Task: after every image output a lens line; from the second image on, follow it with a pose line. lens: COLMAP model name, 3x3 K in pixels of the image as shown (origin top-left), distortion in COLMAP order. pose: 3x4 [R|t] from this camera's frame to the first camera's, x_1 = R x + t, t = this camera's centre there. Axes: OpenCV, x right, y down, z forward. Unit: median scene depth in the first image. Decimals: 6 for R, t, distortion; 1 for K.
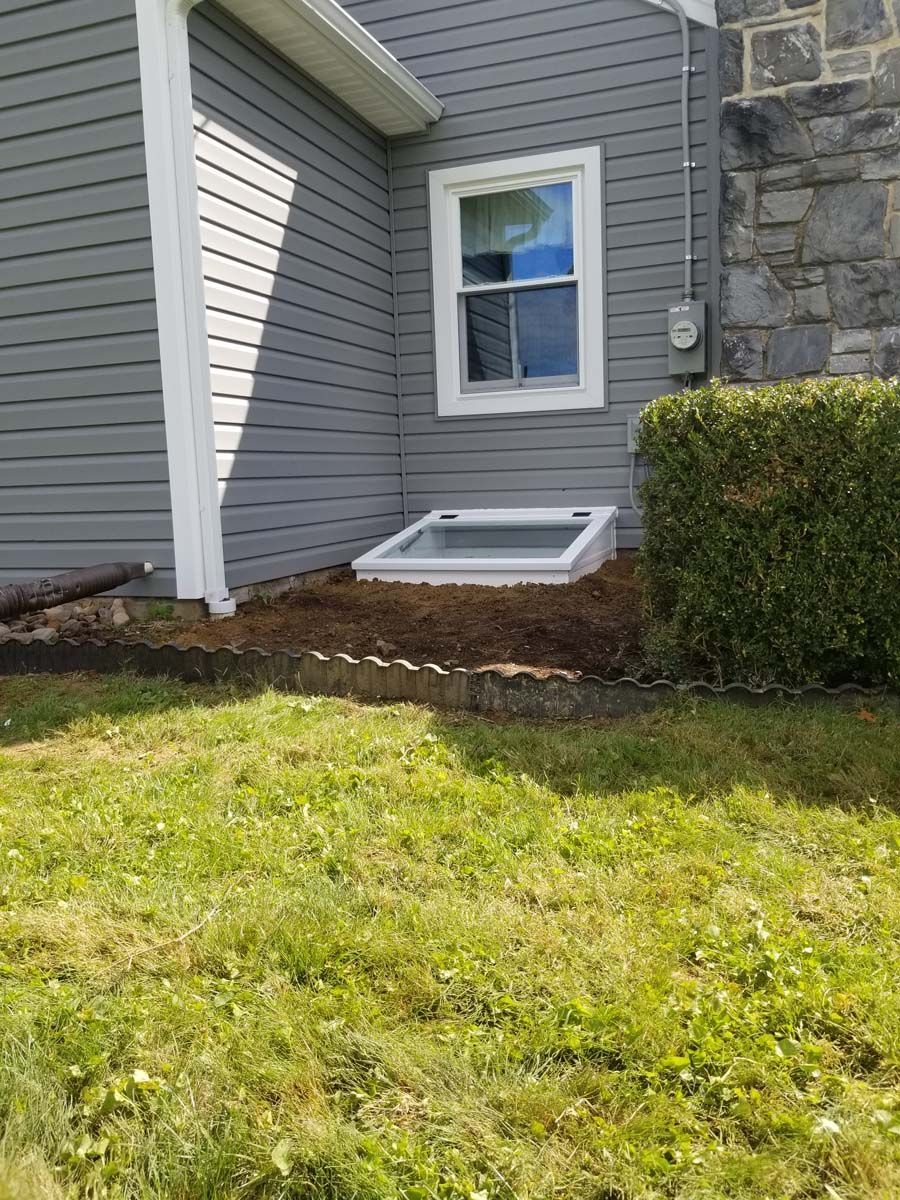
lens RADIAL K [[937.6, 0, 445.6], [0, 937.6, 589.2], [0, 0, 1]] dist [0.059555, -0.120668]
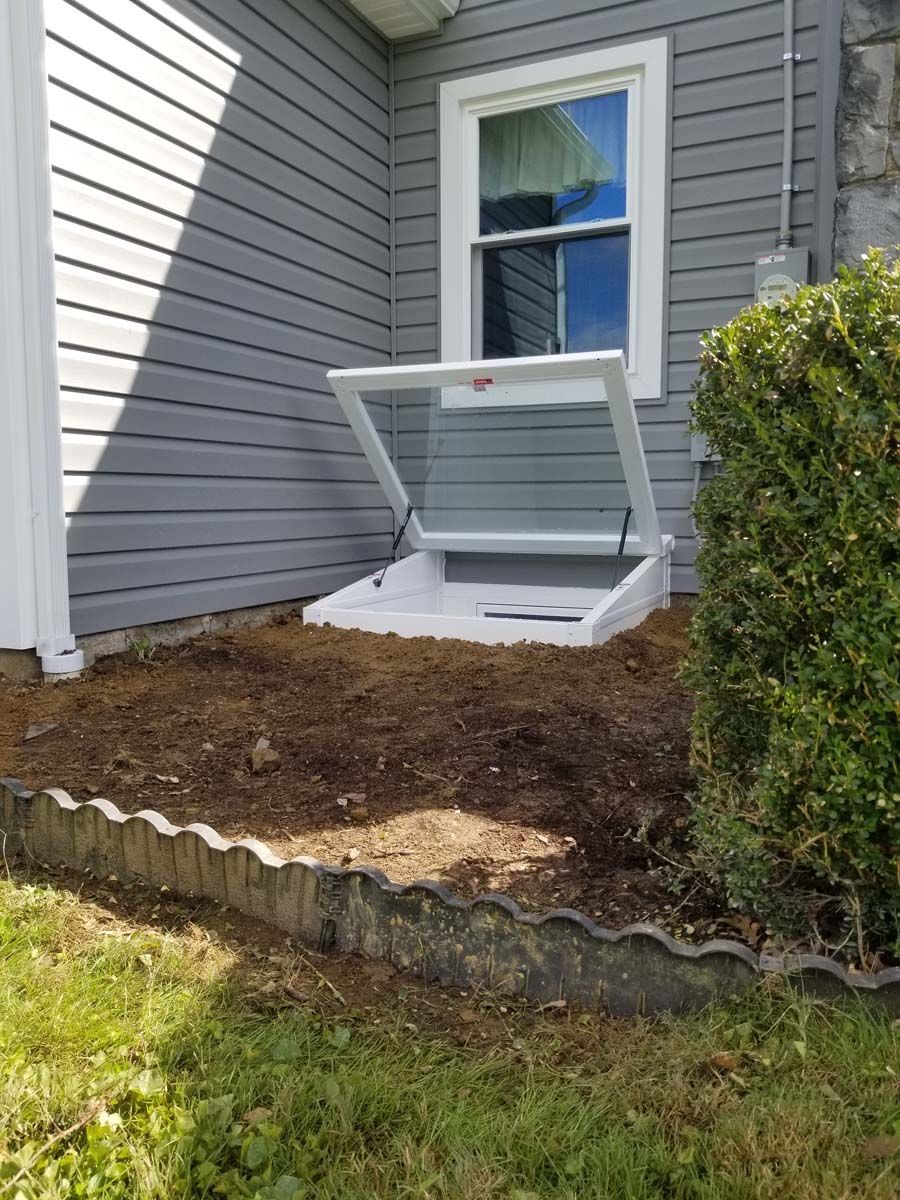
lens RADIAL K [[1010.2, 0, 450.0], [0, 1010.2, 600.0], [0, 0, 1]] dist [0.041285, -0.072534]
pose [[0.998145, 0.040885, -0.045118, 0.060030], [-0.041609, 0.999018, -0.015231, -0.023844], [0.044451, 0.017080, 0.998866, 0.267320]]
